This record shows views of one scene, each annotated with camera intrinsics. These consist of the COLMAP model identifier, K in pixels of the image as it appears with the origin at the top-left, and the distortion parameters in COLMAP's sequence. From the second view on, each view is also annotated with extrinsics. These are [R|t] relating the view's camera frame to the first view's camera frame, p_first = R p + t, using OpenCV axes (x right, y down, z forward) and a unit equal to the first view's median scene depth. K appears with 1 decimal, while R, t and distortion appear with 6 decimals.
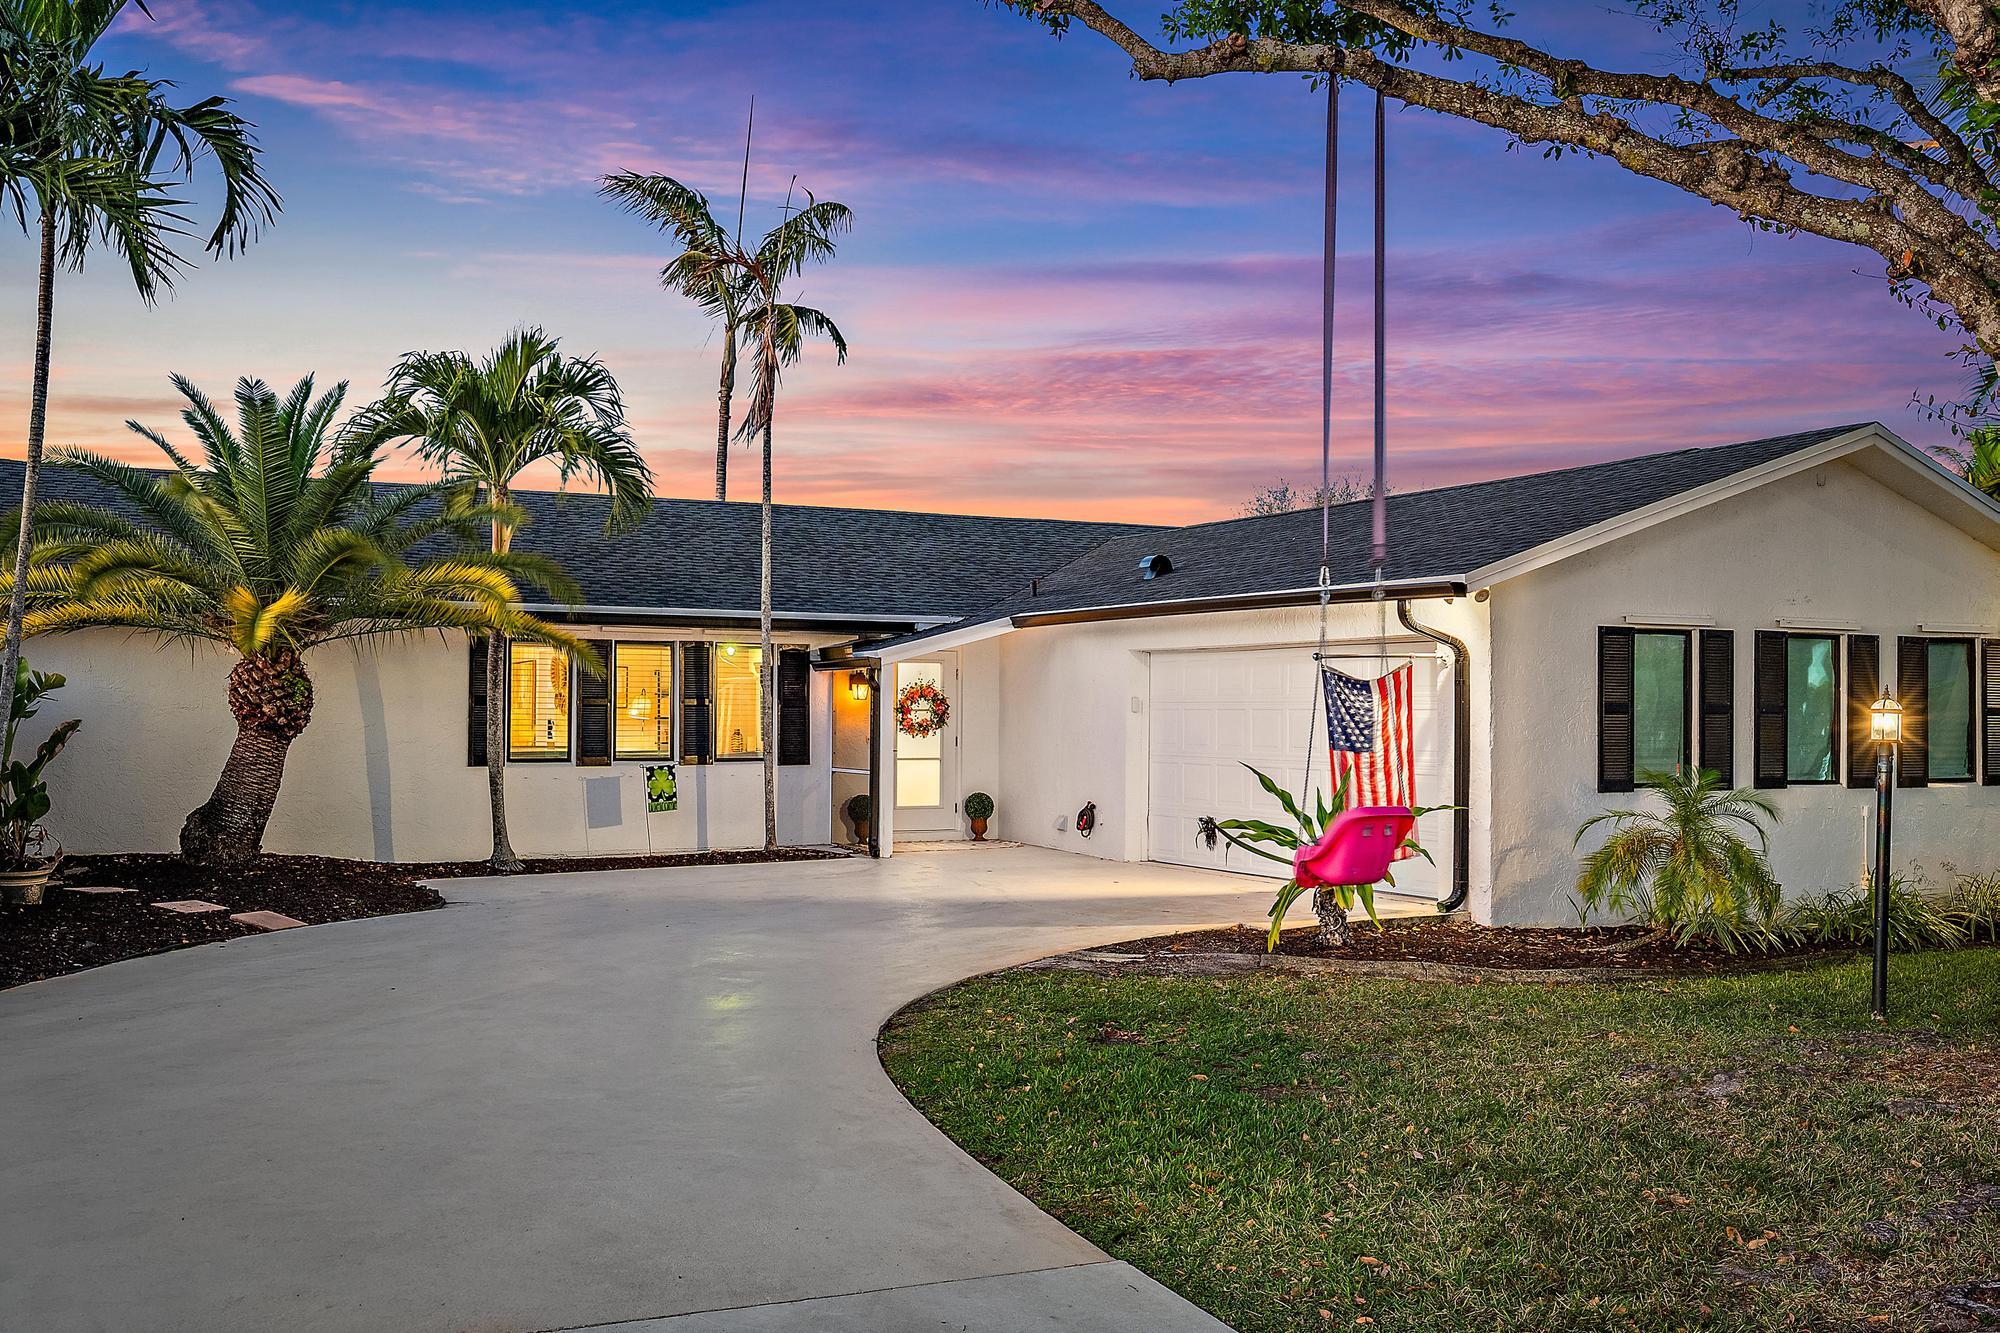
lens RADIAL K [[1976.3, 0, 997.4], [0, 1976.3, 671.2], [0, 0, 1]] dist [0.009415, 0.000000]
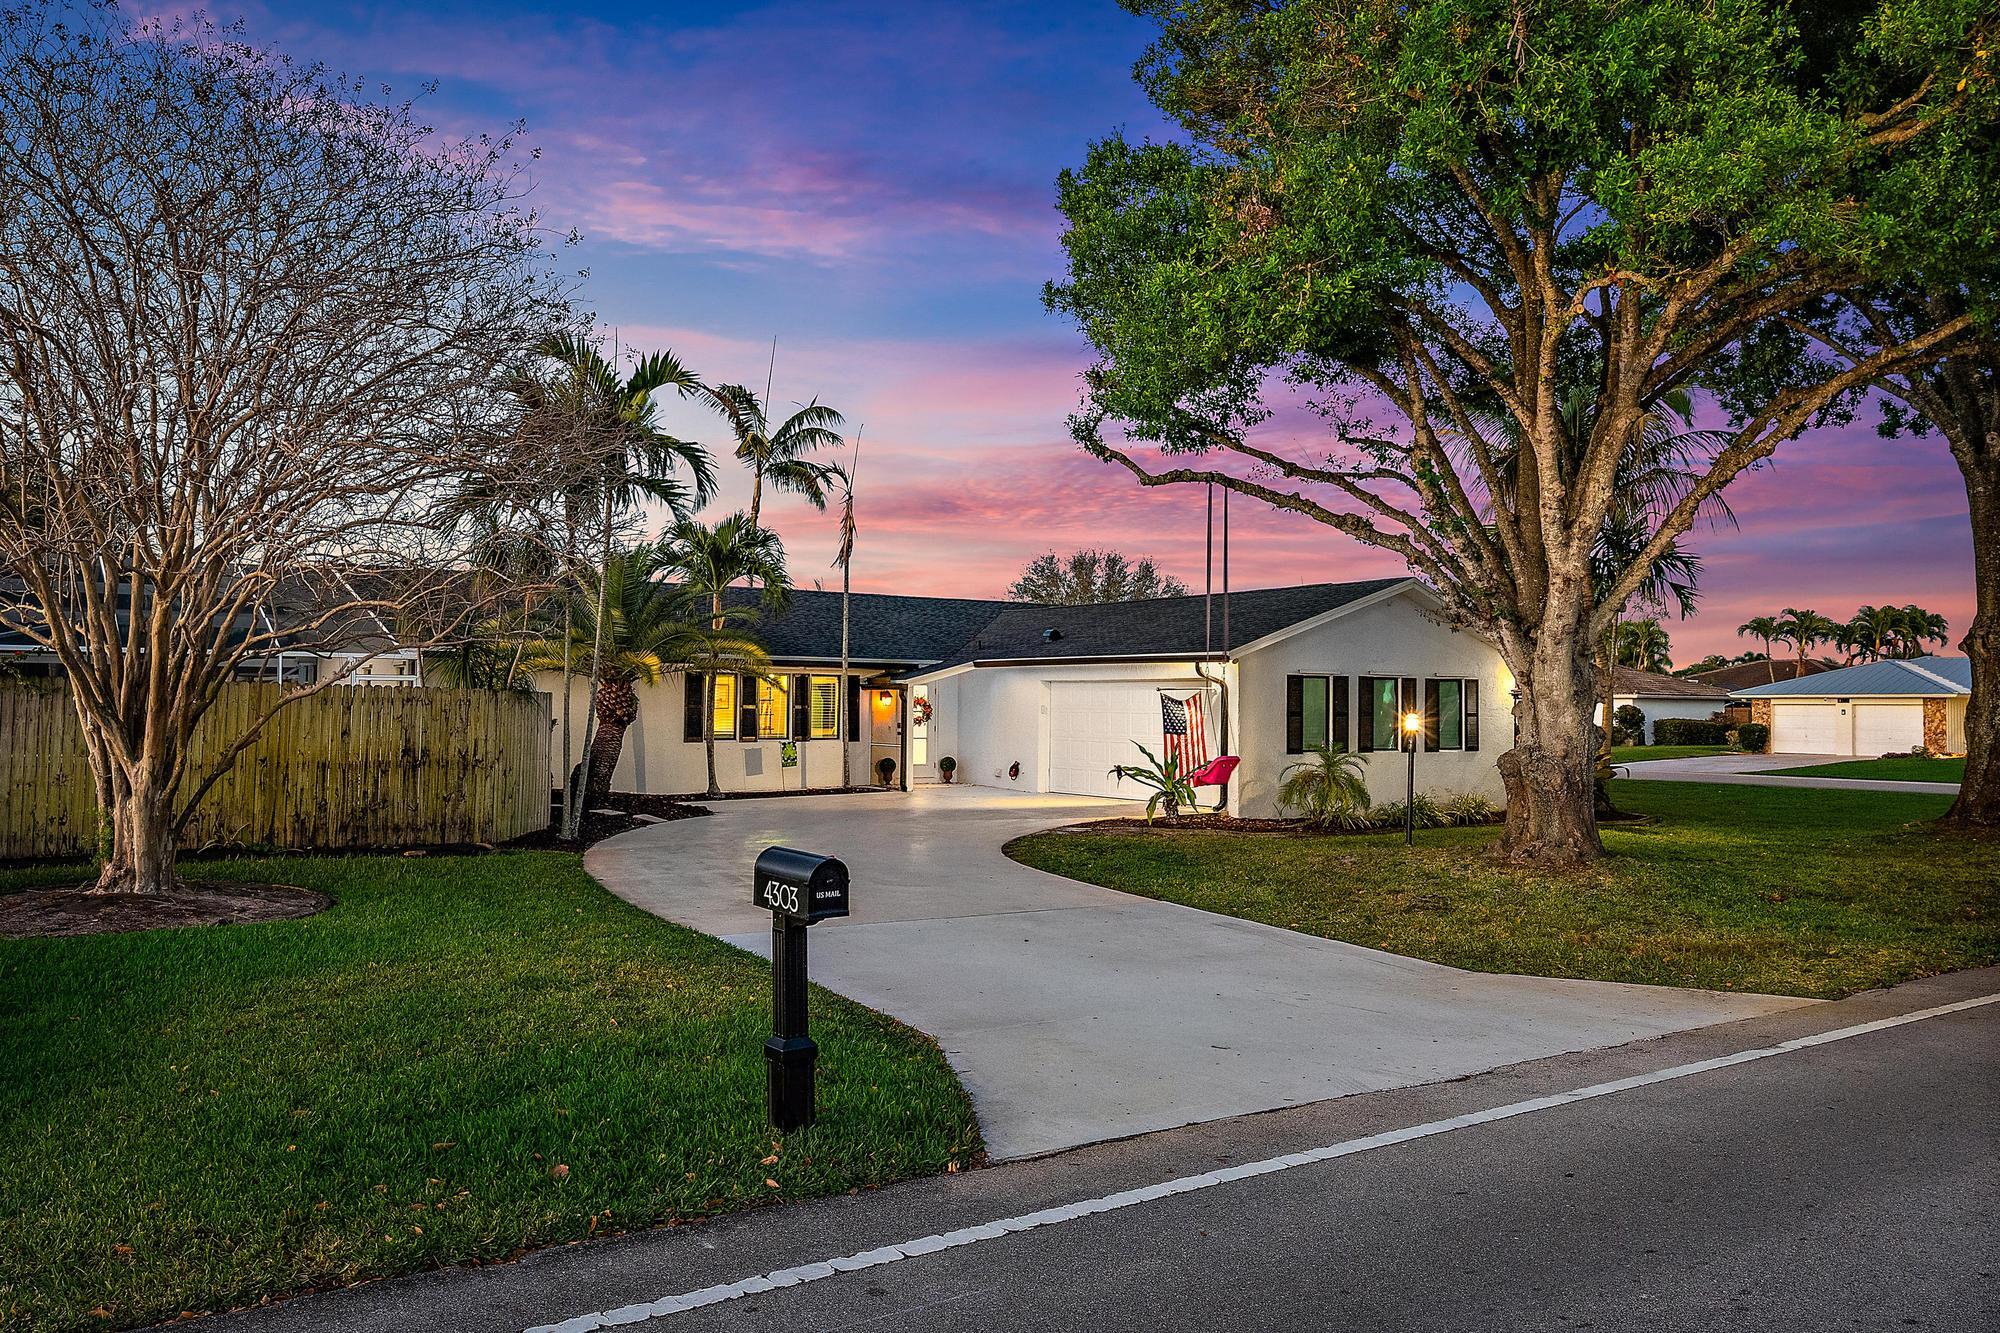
lens RADIAL K [[1476.3, 0, 1000.0], [0, 1476.3, 655.1], [0, 0, 1]] dist [-0.003035, -0.001459]
pose [[0.991528, 0.007144, 0.129697, -0.187678], [-0.005629, 0.999912, -0.012043, -0.021581], [-0.129771, 0.011211, 0.991481, -0.477118]]
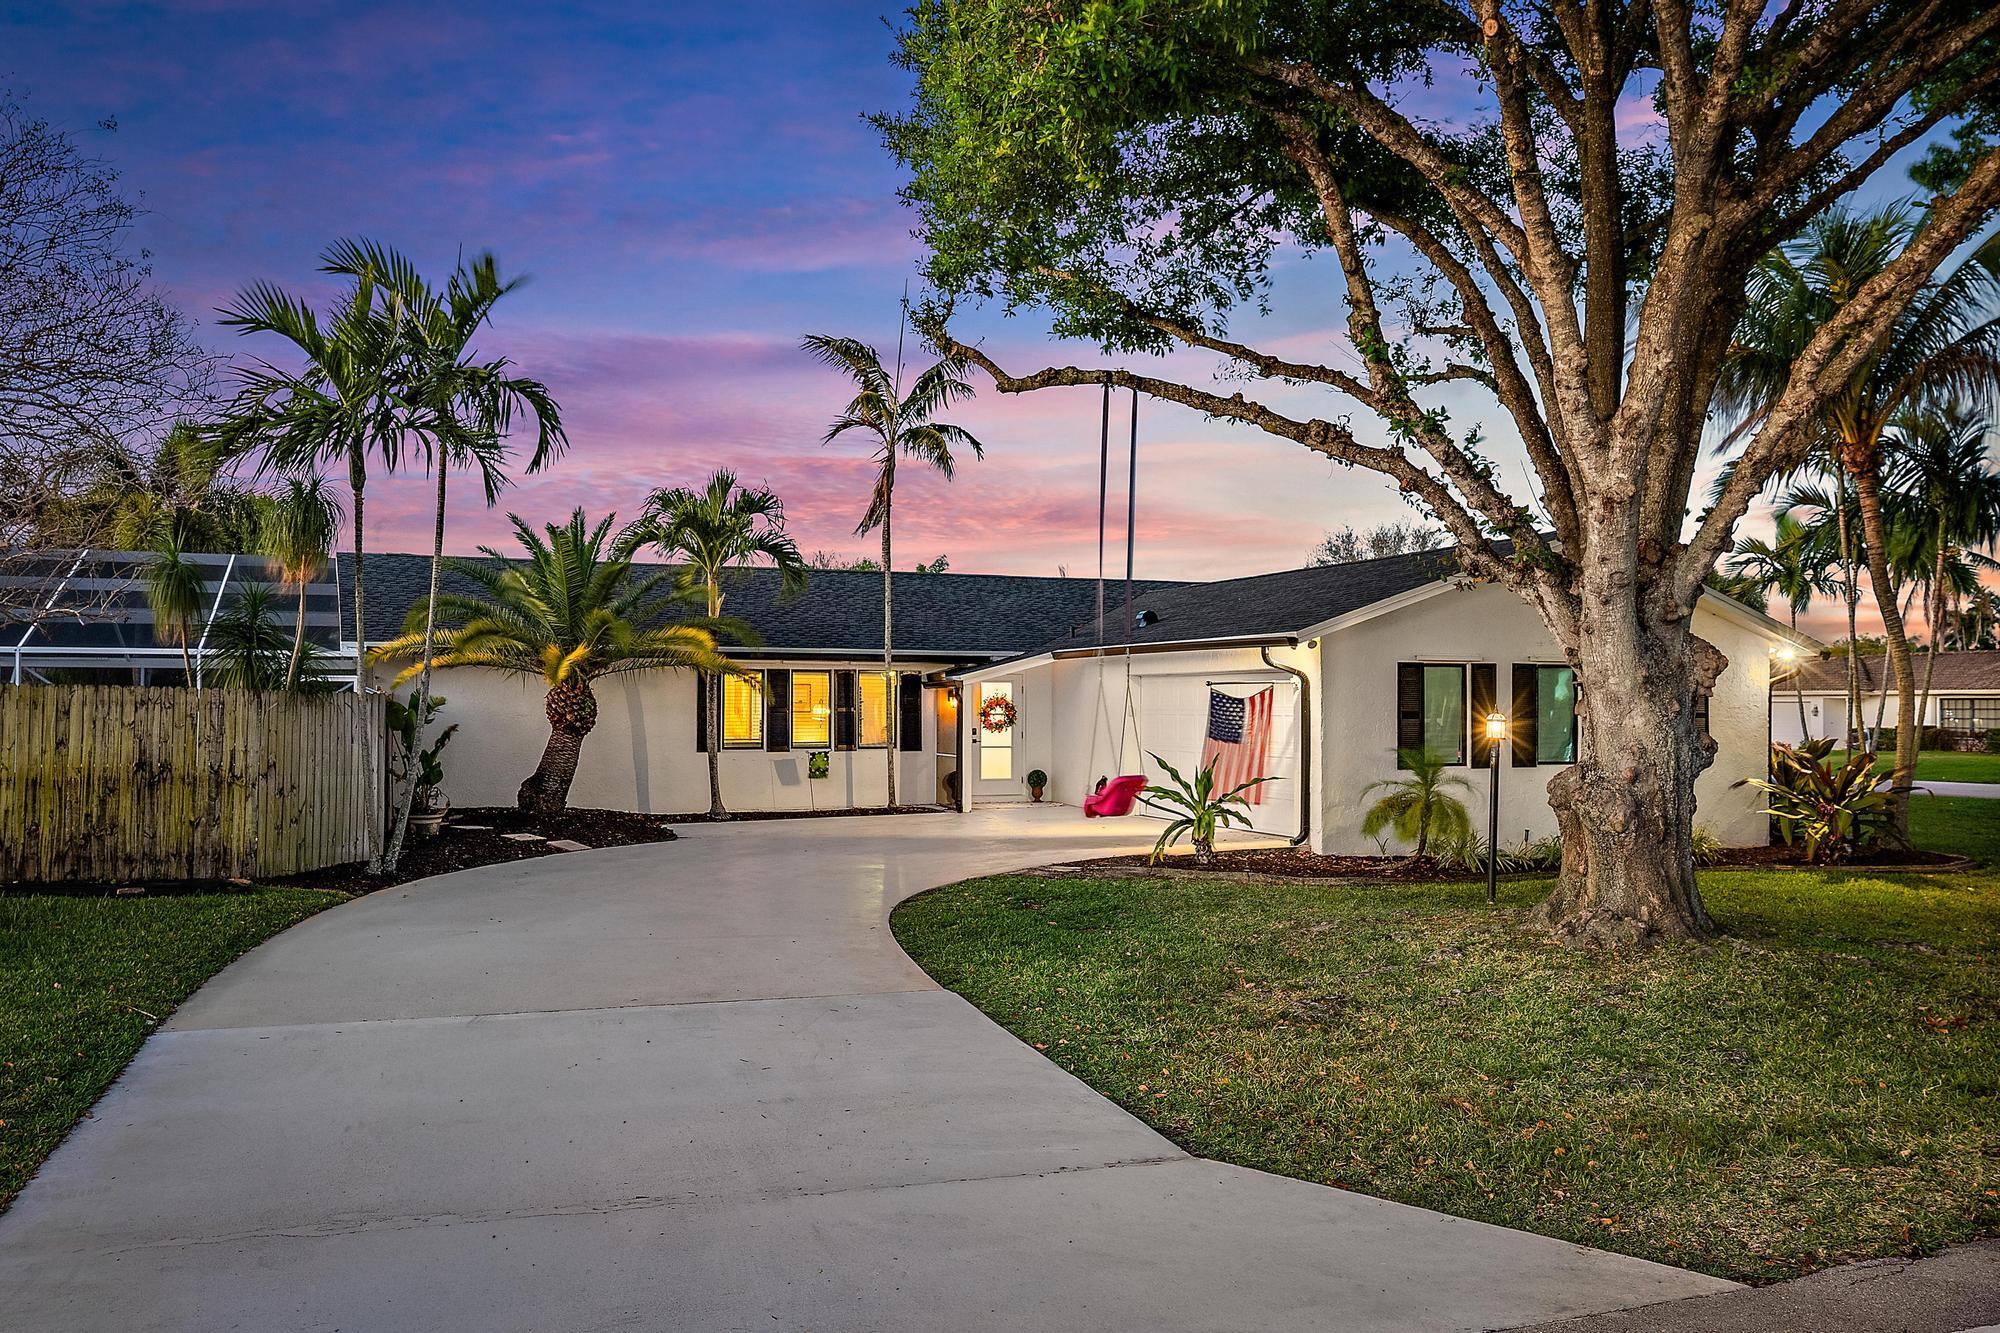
lens RADIAL K [[1593.8, 0, 995.7], [0, 1593.8, 686.7], [0, 0, 1]] dist [-0.001894, -0.003701]
pose [[0.994778, -0.004143, -0.101977, 0.110779], [0.005005, 0.999954, 0.008193, -0.014611], [0.101939, -0.008661, 0.994753, -0.259117]]
